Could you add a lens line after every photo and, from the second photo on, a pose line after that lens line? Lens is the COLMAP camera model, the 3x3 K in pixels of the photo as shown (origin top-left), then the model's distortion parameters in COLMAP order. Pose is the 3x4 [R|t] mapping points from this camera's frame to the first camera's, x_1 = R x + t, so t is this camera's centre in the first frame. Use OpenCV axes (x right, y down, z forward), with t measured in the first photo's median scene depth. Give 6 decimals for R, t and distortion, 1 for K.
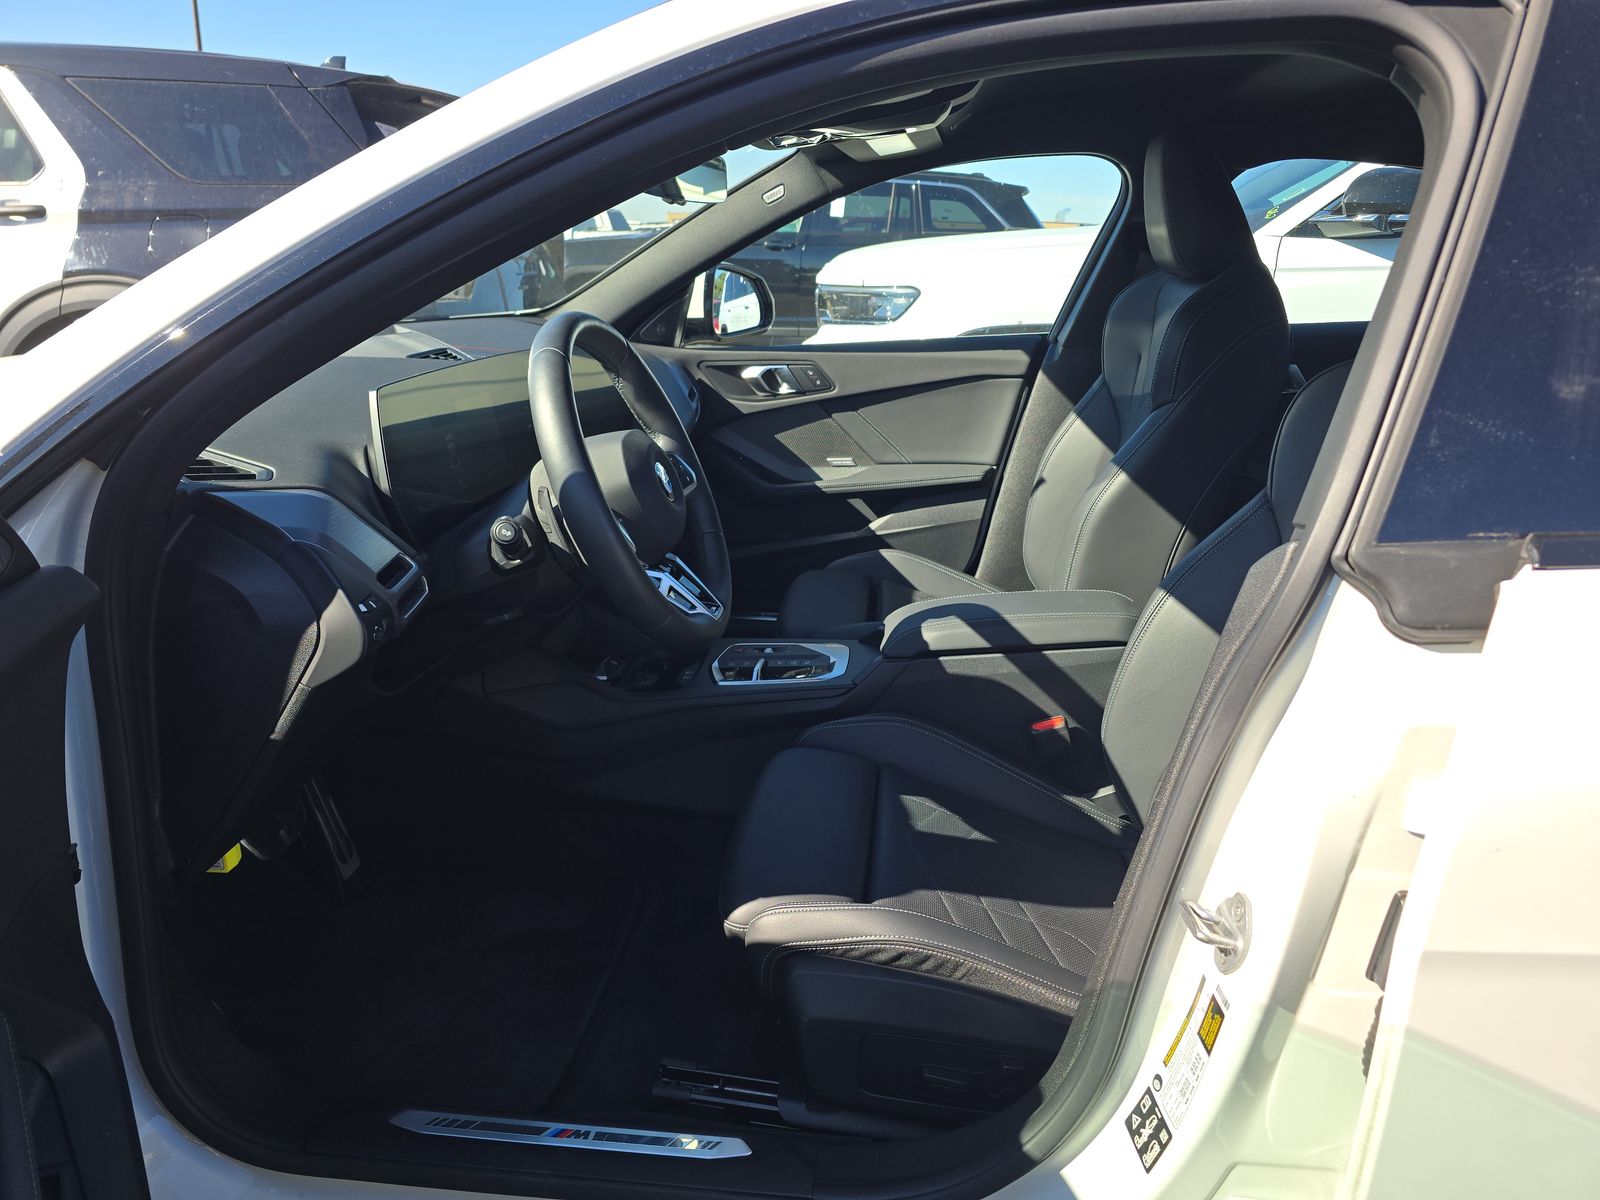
lens RADIAL K [[1082.9, 0, 802.7], [0, 1082.9, 600.7], [0, 0, 1]] dist [0.040374, -0.010901]
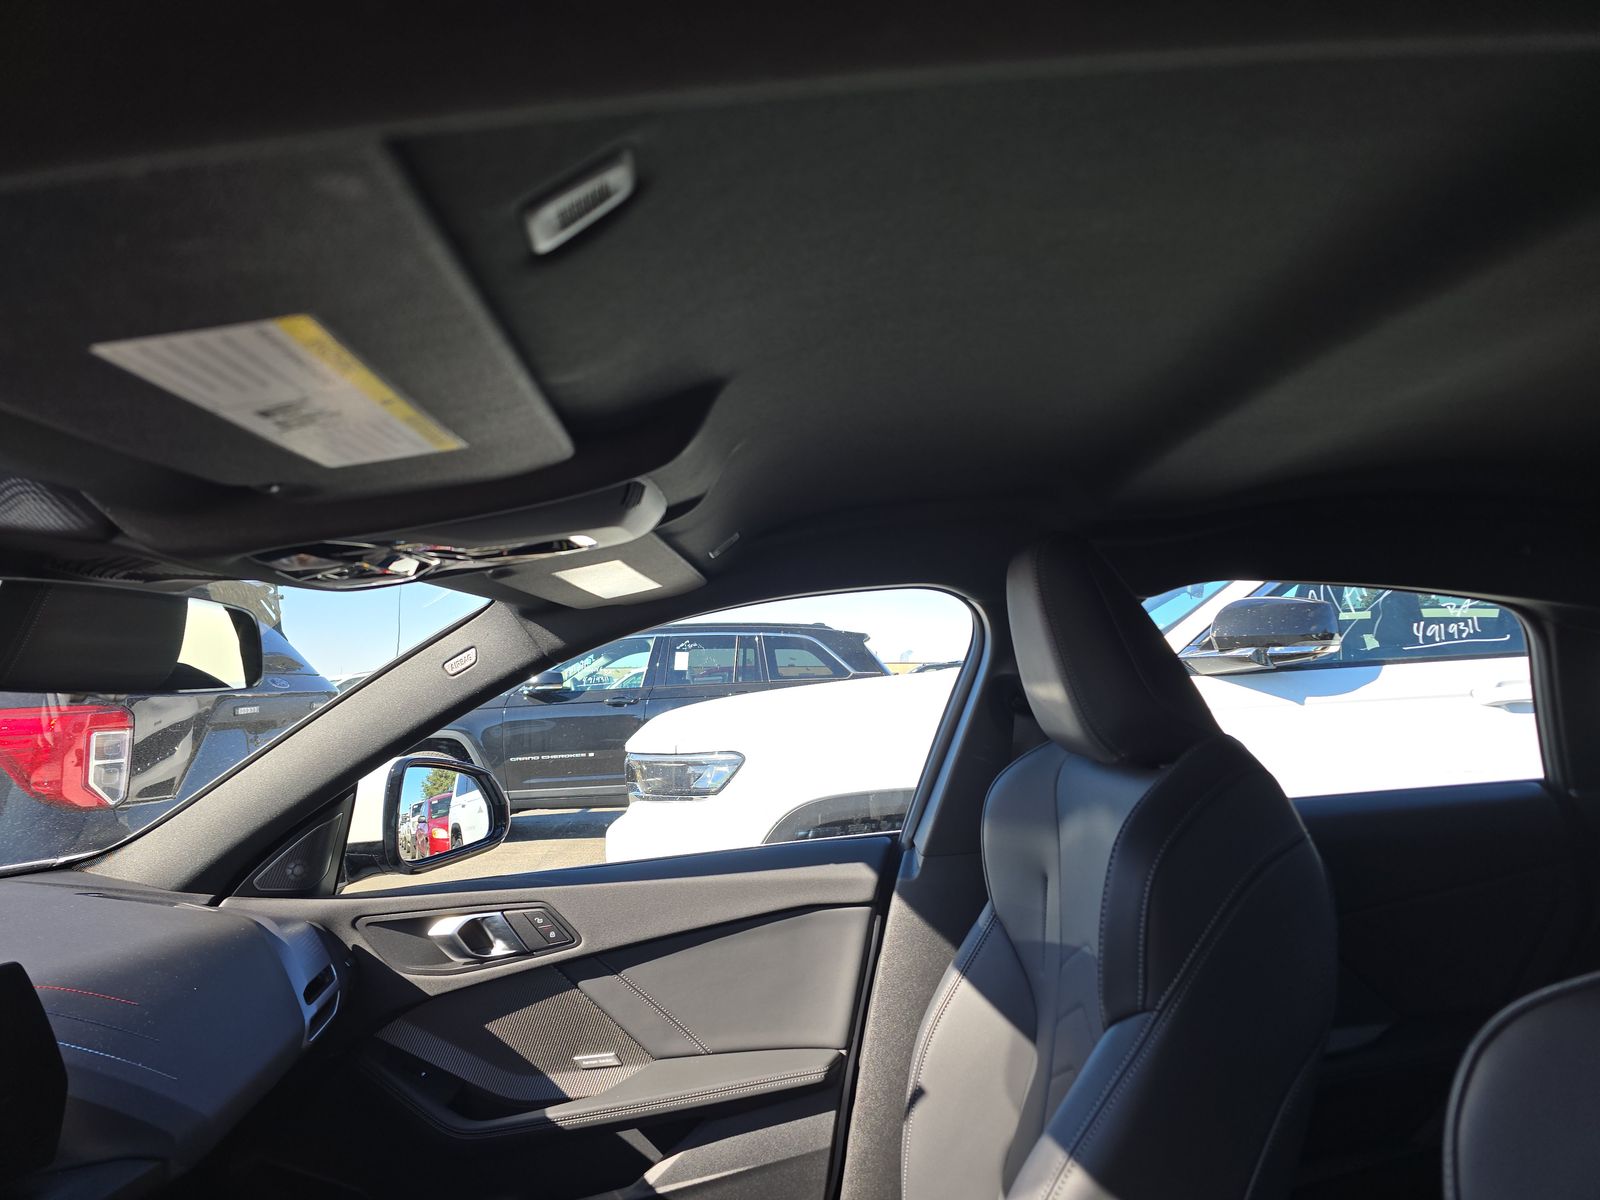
lens RADIAL K [[1082.9, 0, 789.9], [0, 1082.9, 599.7], [0, 0, 1]] dist [0.040374, -0.010901]
pose [[0.992738, -0.041930, 0.112752, 0.086743], [0.082536, 0.919284, -0.384843, -0.123477], [-0.087515, 0.391354, 0.916069, 0.327662]]
